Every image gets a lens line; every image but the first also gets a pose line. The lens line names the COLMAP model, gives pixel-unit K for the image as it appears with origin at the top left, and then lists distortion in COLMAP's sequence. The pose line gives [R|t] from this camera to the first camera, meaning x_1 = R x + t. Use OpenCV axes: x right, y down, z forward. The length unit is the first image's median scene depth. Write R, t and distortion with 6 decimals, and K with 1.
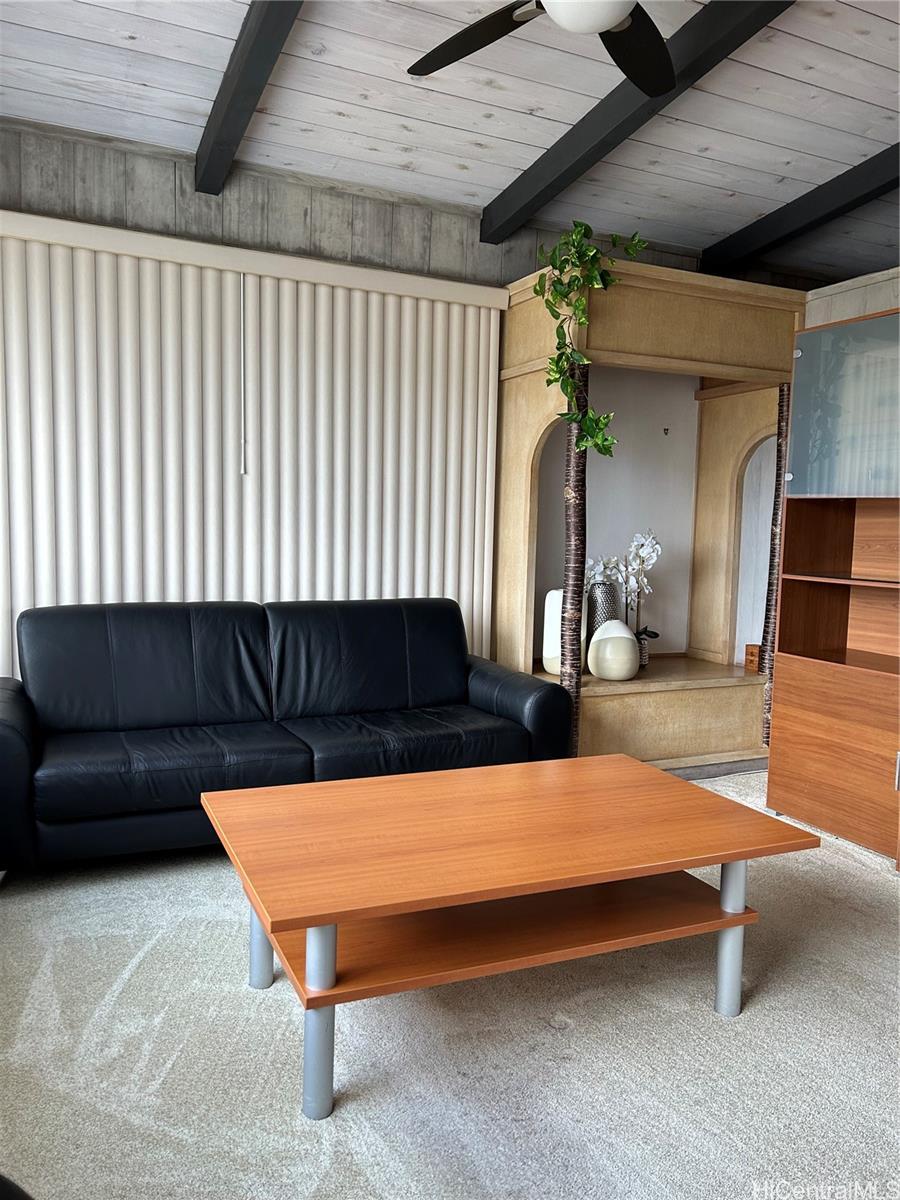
lens RADIAL K [[917.2, 0, 451.6], [0, 917.2, 606.4], [0, 0, 1]] dist [0.009540, -0.002197]
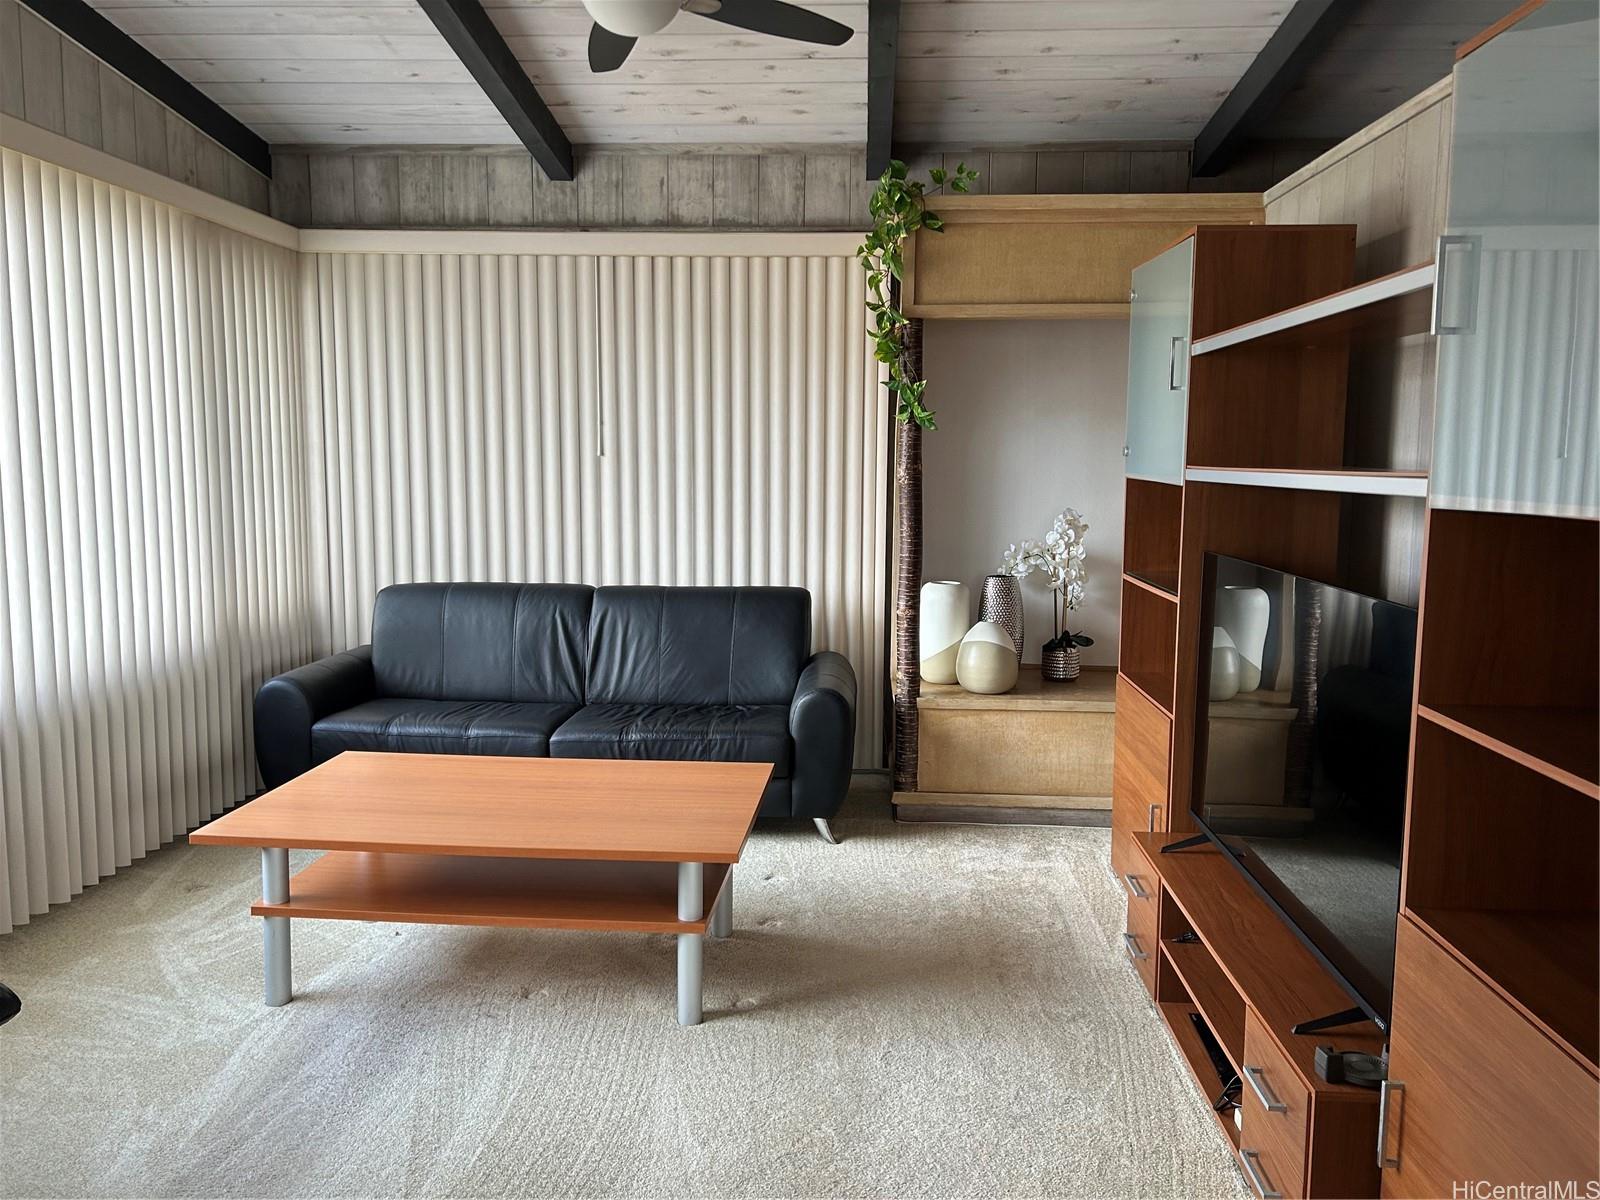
lens RADIAL K [[1223.0, 0, 802.0], [0, 1223.0, 591.0], [0, 0, 1]] dist [0.009540, -0.002197]
pose [[0.876971, 0.037215, -0.479100, 0.609398], [-0.031531, 0.999305, 0.019907, -0.031301], [0.479508, -0.002352, 0.877534, -0.057201]]
